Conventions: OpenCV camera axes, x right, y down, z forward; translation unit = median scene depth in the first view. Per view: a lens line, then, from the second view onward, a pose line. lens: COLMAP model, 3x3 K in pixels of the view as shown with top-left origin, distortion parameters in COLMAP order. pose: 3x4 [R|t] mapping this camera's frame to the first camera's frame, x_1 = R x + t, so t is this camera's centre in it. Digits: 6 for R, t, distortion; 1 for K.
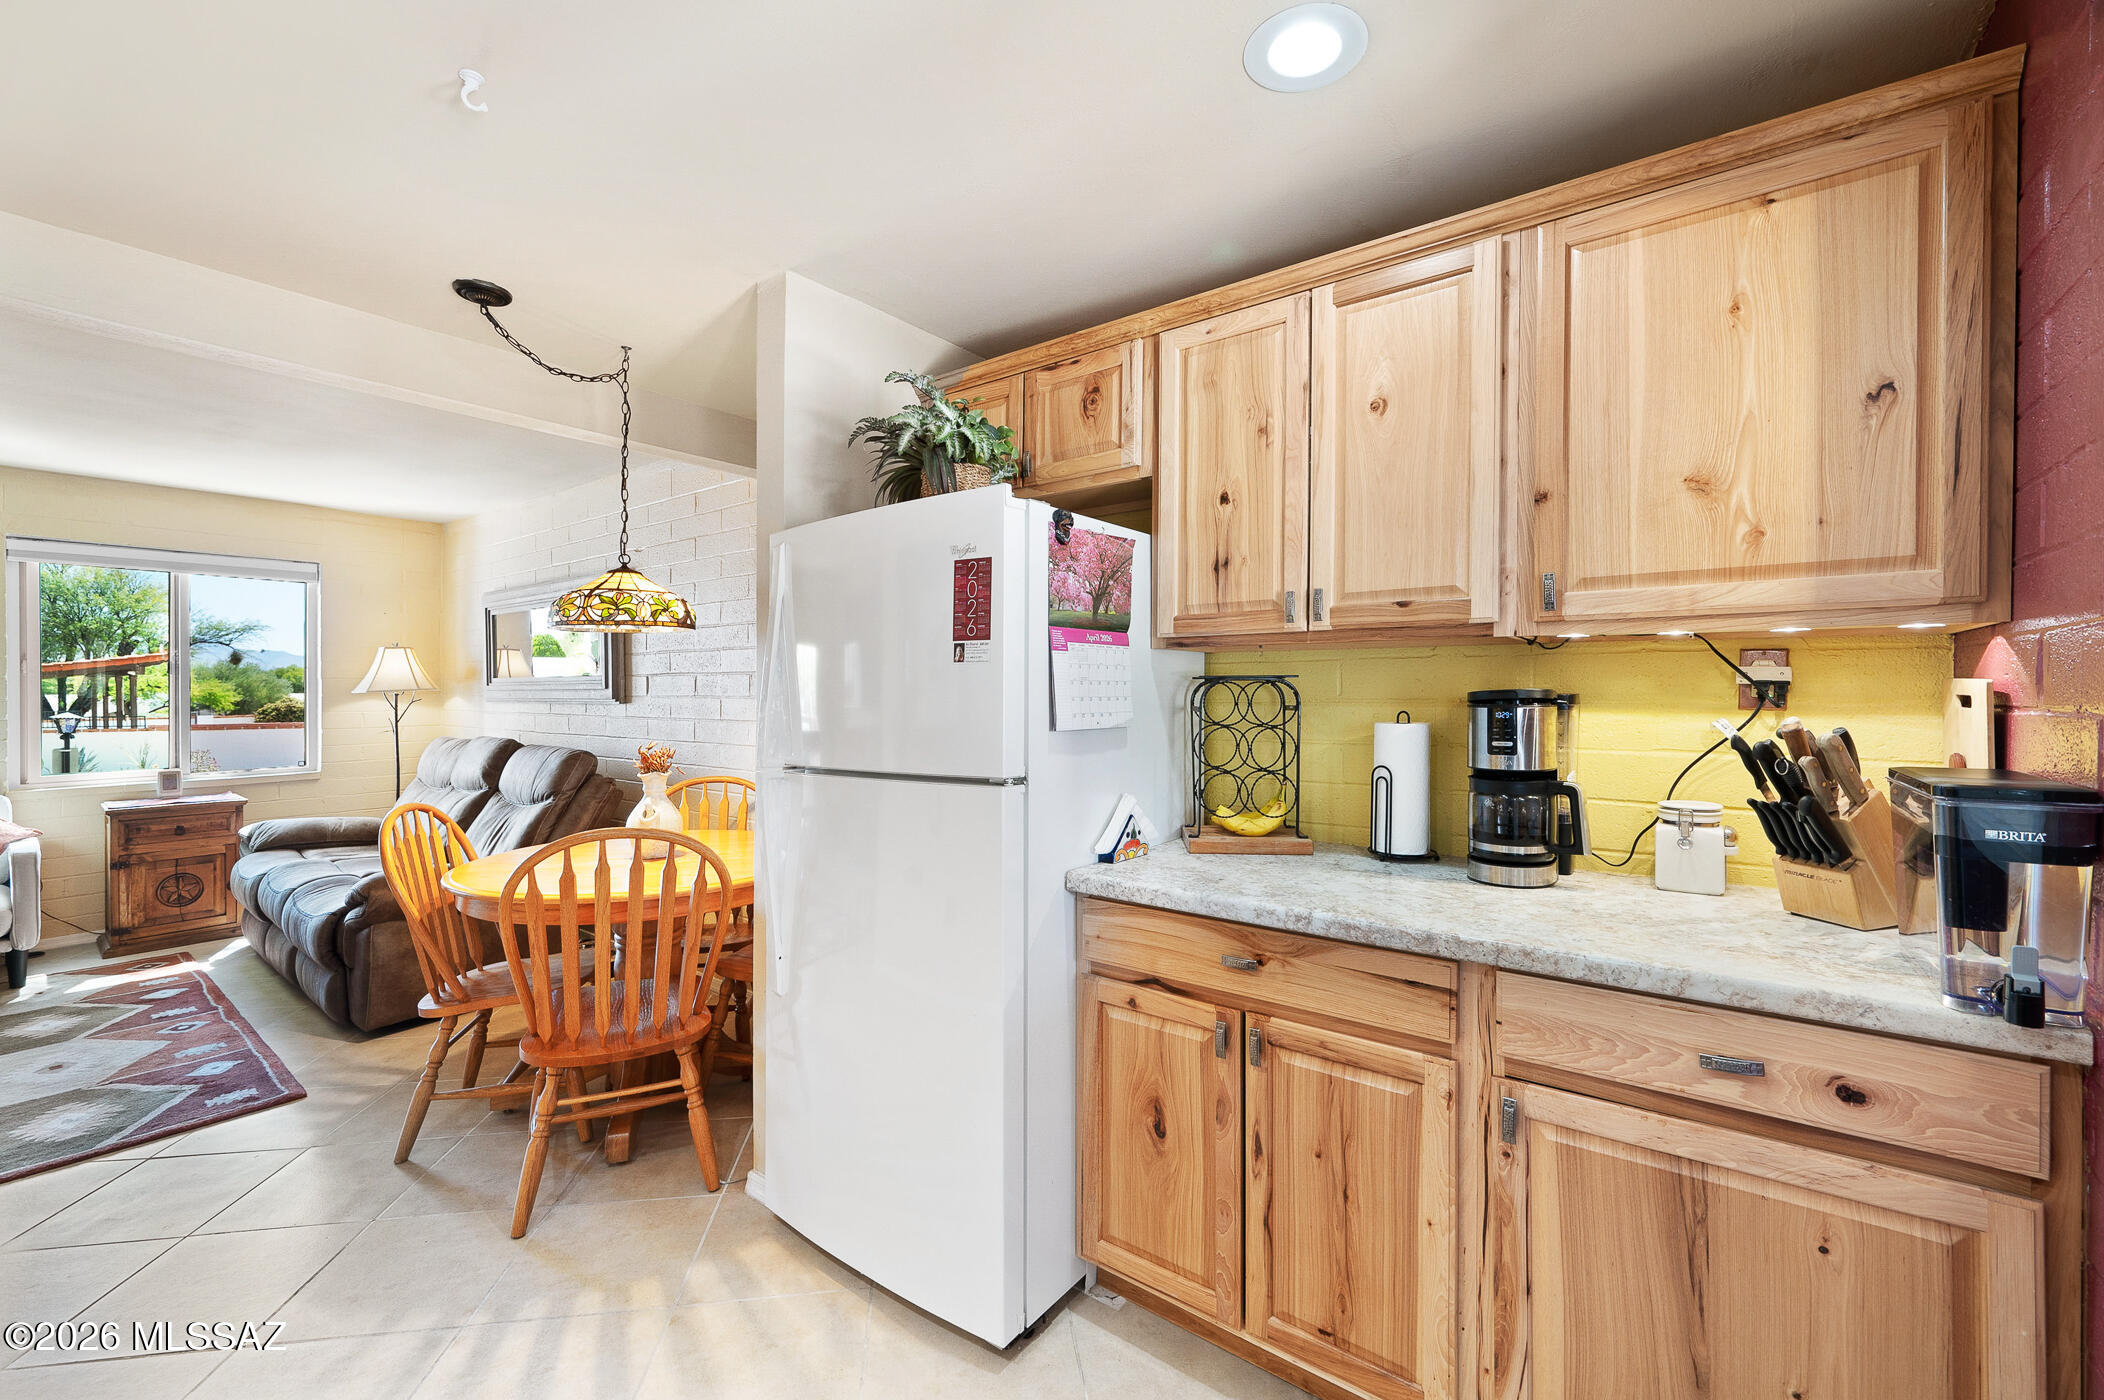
lens RADIAL K [[871.0, 0, 1060.6], [0, 871.0, 685.4], [0, 0, 1]] dist [-0.001966, -0.000118]
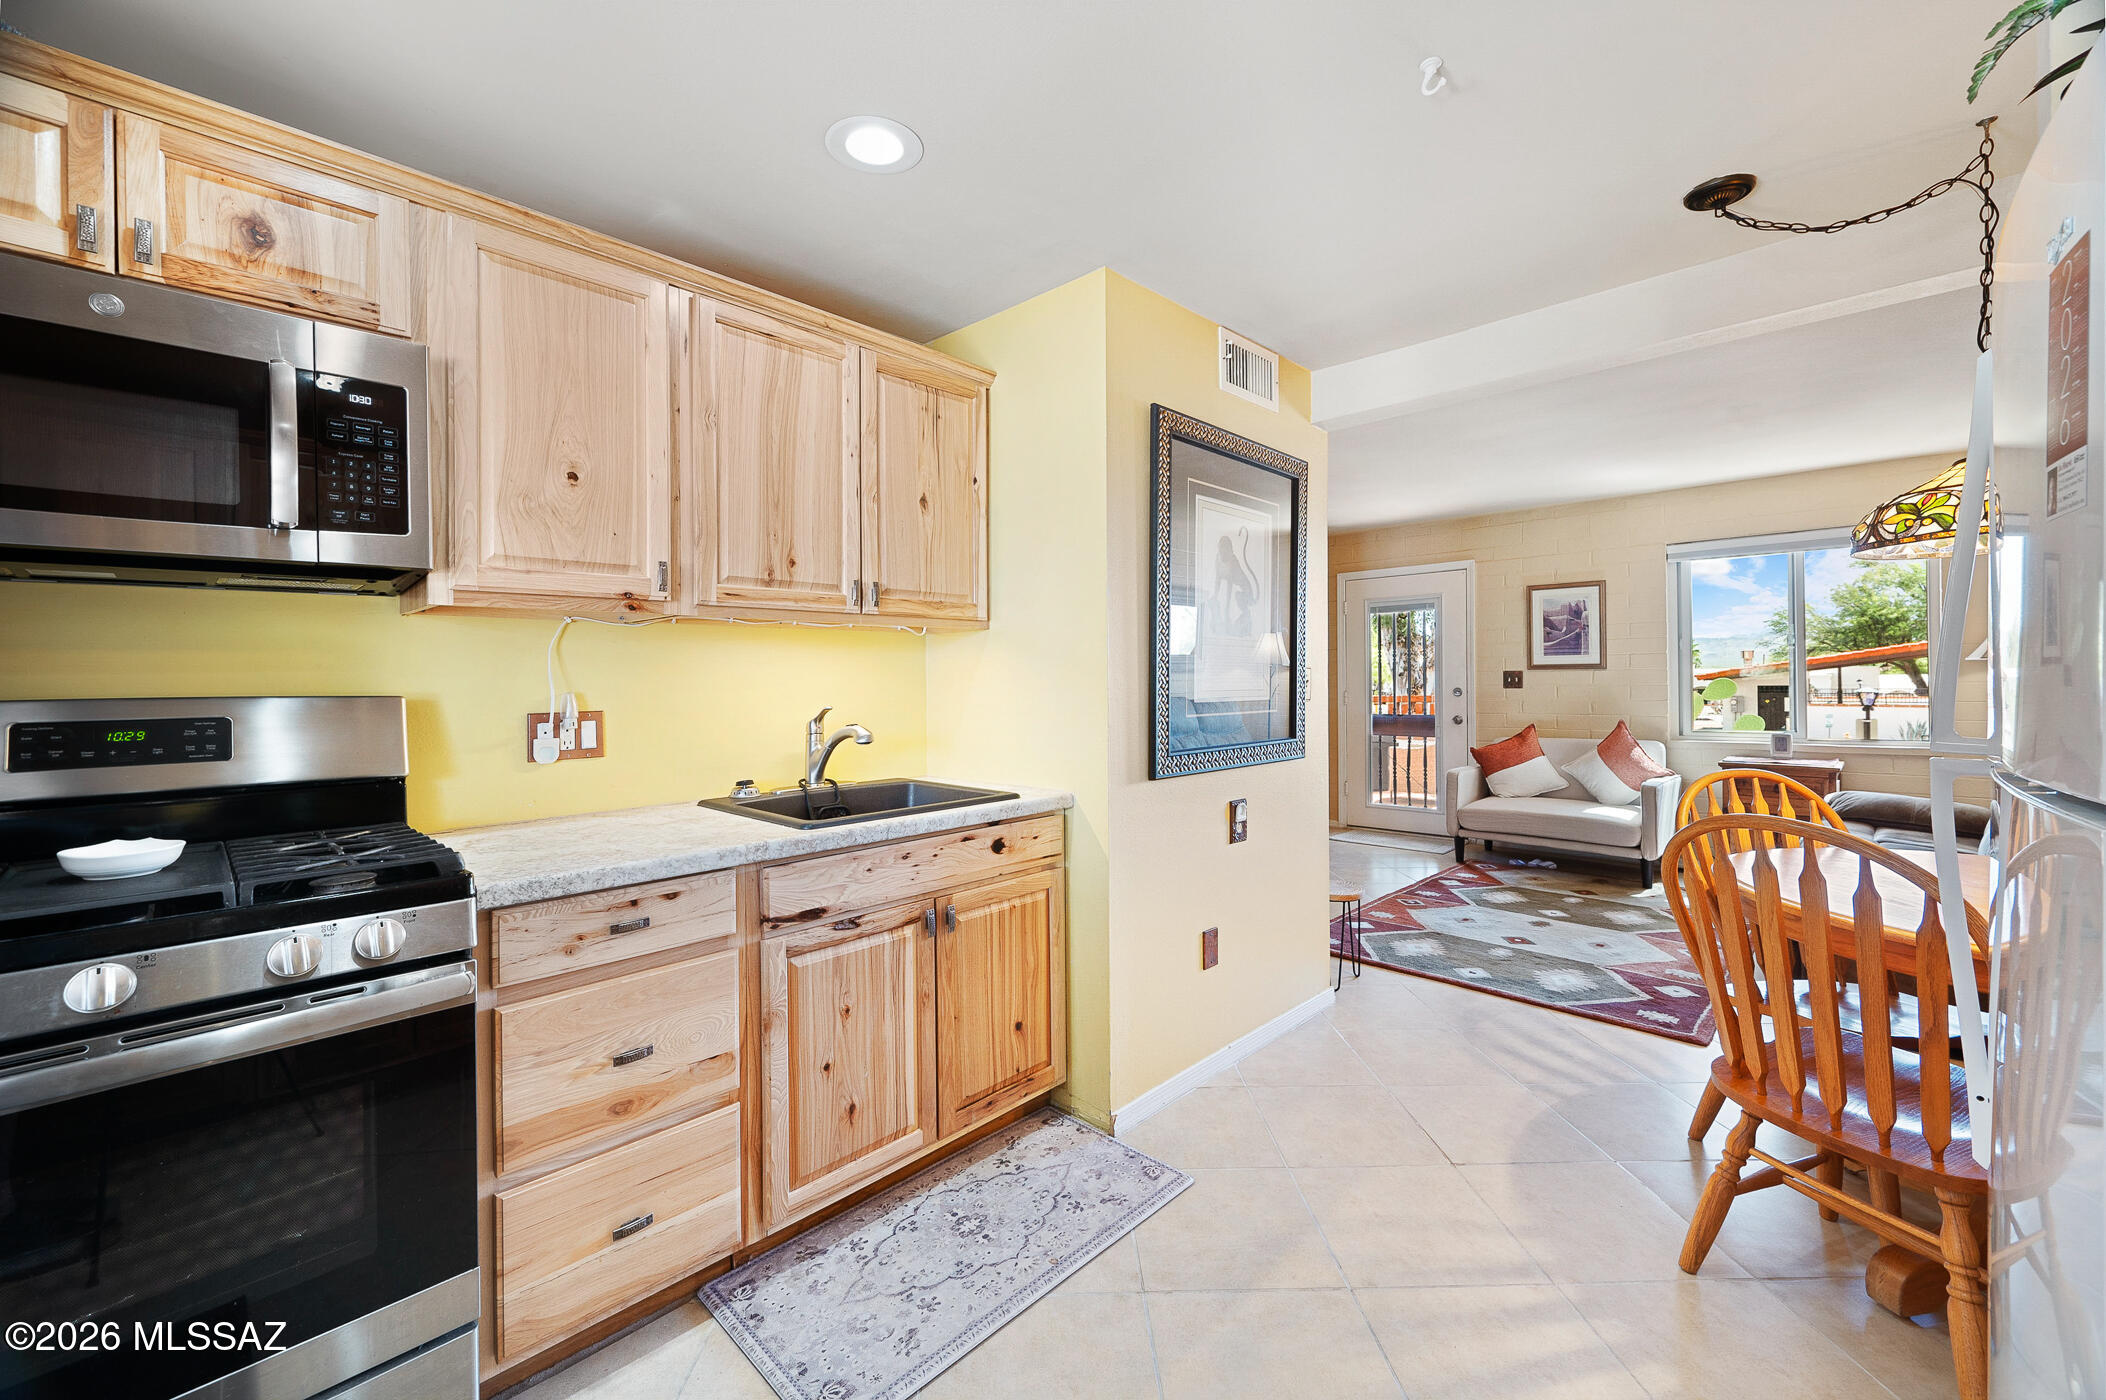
lens RADIAL K [[827.7, 0, 1055.7], [0, 827.7, 679.0], [0, 0, 1]] dist [0.000413, -0.000026]
pose [[-0.121072, 0.003695, -0.992637, 0.345627], [0.011660, 0.999929, 0.002300, 0.040396], [0.992575, -0.011295, -0.121106, 0.603886]]
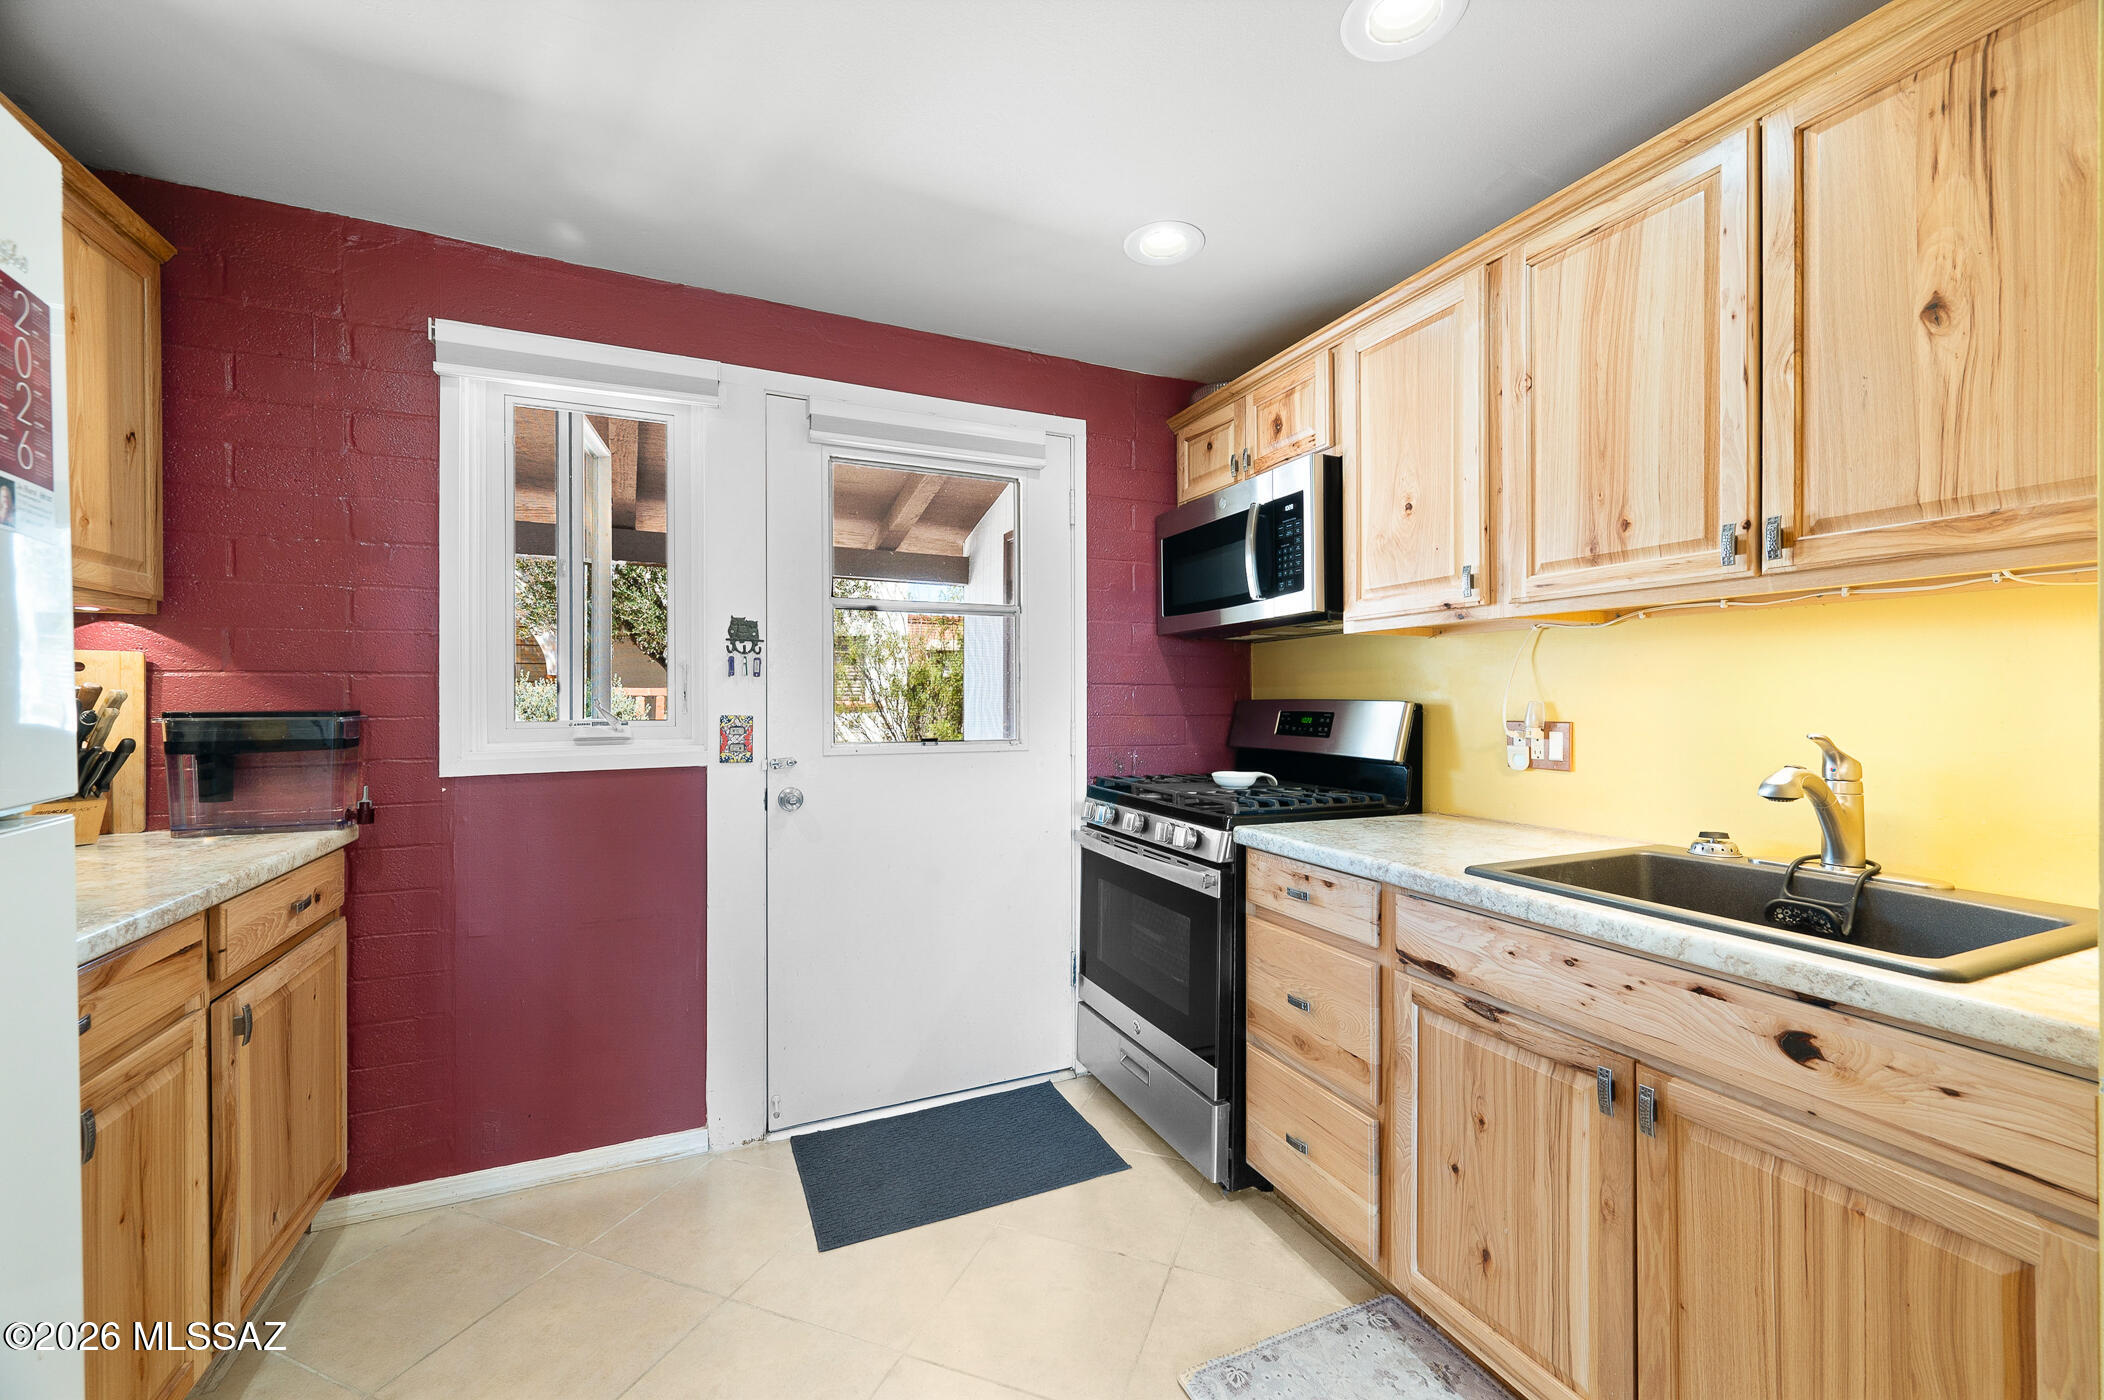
lens RADIAL K [[834.2, 0, 1084.9], [0, 834.2, 706.1], [0, 0, 1]] dist [0.001335, -0.000034]
pose [[-0.890761, -0.004691, 0.454447, -0.741628], [-0.001776, 0.999975, 0.006841, 0.053369], [-0.454468, 0.005286, -0.890747, 1.129112]]
